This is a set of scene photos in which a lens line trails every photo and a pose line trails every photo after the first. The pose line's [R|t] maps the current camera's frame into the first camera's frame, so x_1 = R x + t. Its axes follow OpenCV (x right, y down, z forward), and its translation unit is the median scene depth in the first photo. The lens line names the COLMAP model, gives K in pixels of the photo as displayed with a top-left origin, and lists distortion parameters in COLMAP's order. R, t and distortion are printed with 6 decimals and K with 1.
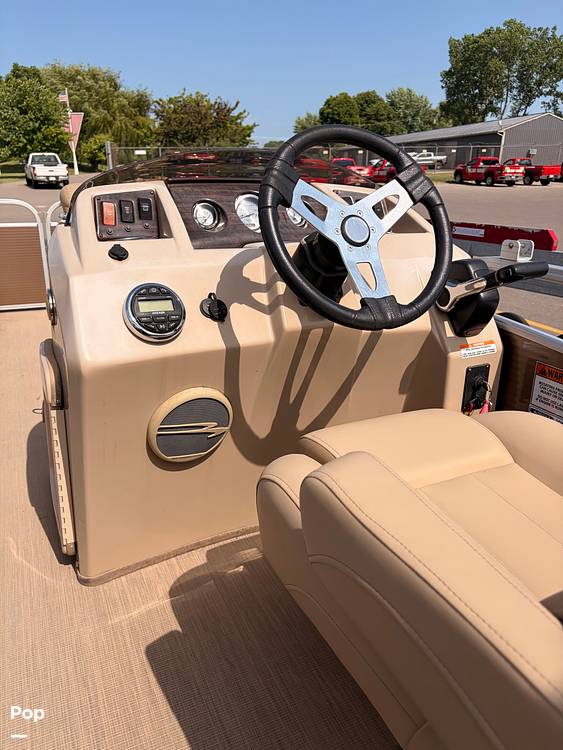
lens RADIAL K [[559.2, 0, 281.5], [0, 559.2, 375.0], [0, 0, 1]] dist [-0.005683, -0.004132]
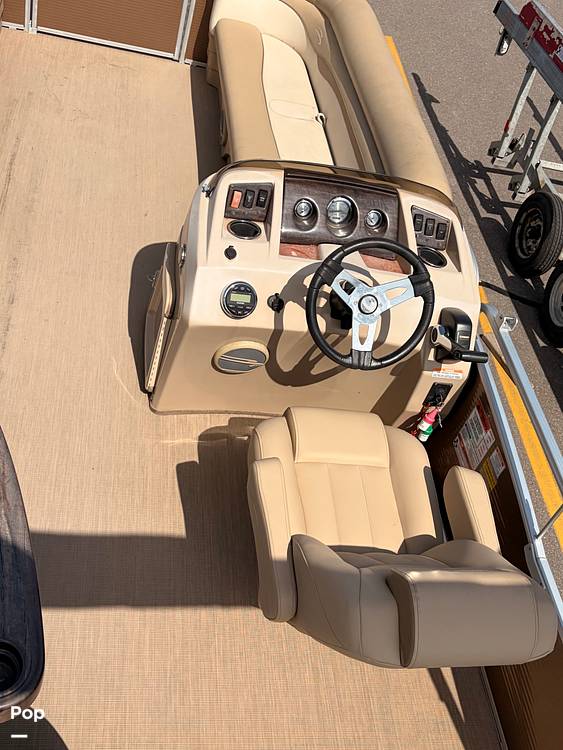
lens RADIAL K [[804.8, 0, 281.5], [0, 804.8, 375.0], [0, 0, 1]] dist [0.007113, 0.001603]
pose [[0.920030, 0.383056, -0.082544, 0.146366], [-0.326292, 0.865560, 0.379920, -0.743362], [0.216978, -0.322604, 0.921329, -1.060754]]
